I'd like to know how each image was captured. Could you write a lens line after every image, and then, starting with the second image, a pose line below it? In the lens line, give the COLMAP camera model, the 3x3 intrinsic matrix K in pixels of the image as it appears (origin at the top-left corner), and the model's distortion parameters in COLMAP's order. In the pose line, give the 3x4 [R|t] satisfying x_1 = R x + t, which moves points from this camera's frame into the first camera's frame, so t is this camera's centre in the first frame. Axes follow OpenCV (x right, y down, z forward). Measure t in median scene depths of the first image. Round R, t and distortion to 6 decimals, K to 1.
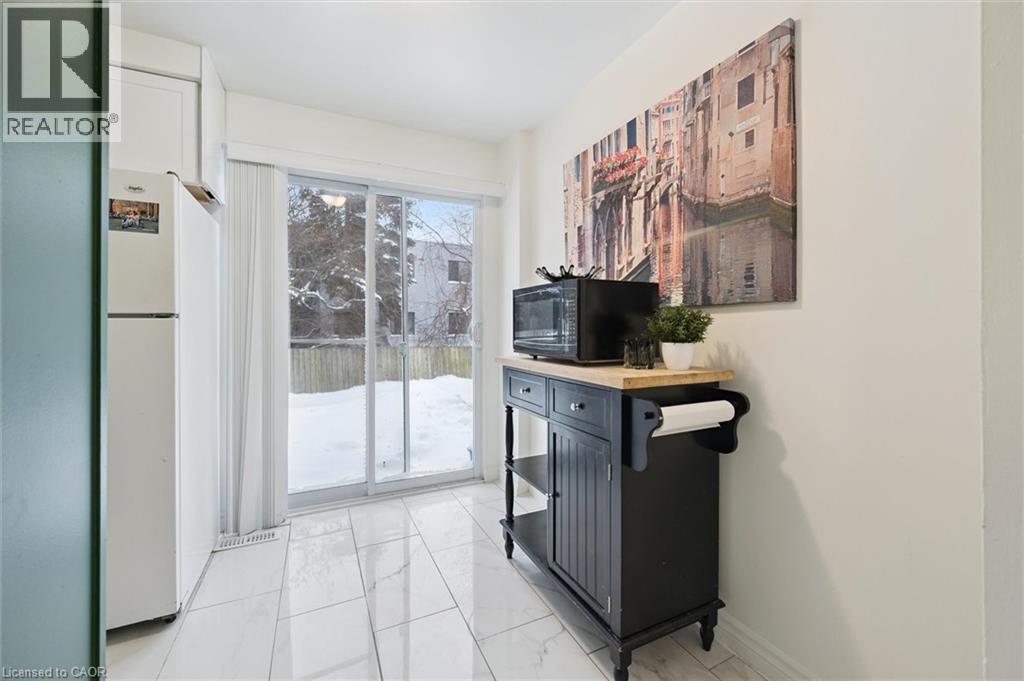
lens RADIAL K [[415.0, 0, 515.1], [0, 415.0, 329.2], [0, 0, 1]] dist [-0.001695, -0.000261]
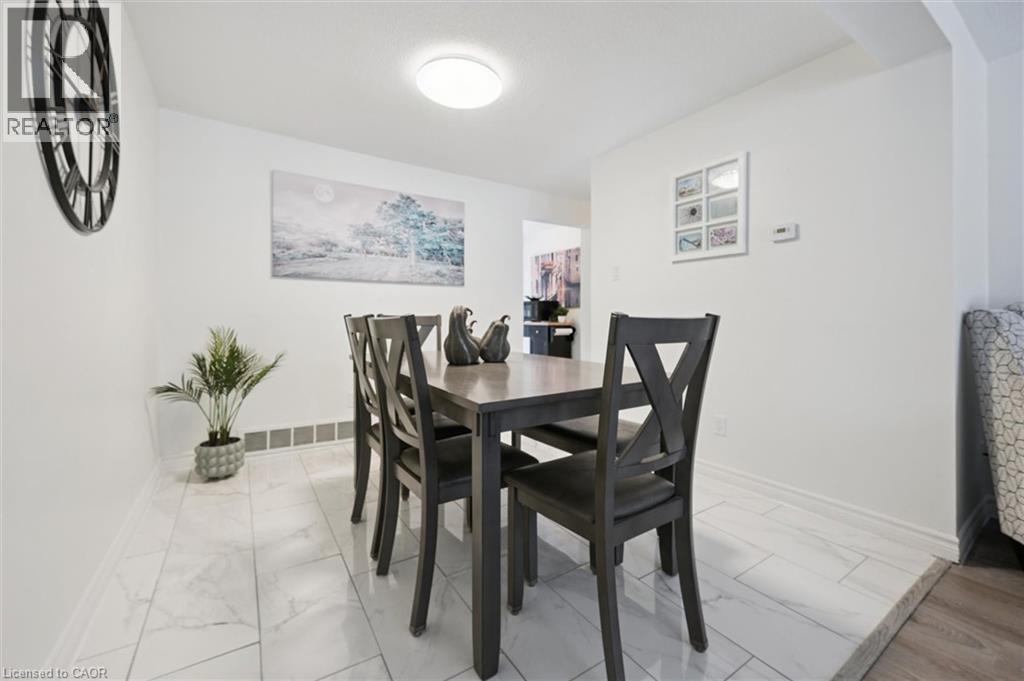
lens RADIAL K [[415.0, 0, 515.1], [0, 415.0, 329.2], [0, 0, 1]] dist [-0.001695, -0.000261]
pose [[0.990215, 0.000049, 0.139550, -0.574861], [-0.002091, 0.999893, 0.014485, 0.091211], [-0.139534, -0.014635, 0.990109, -2.697690]]
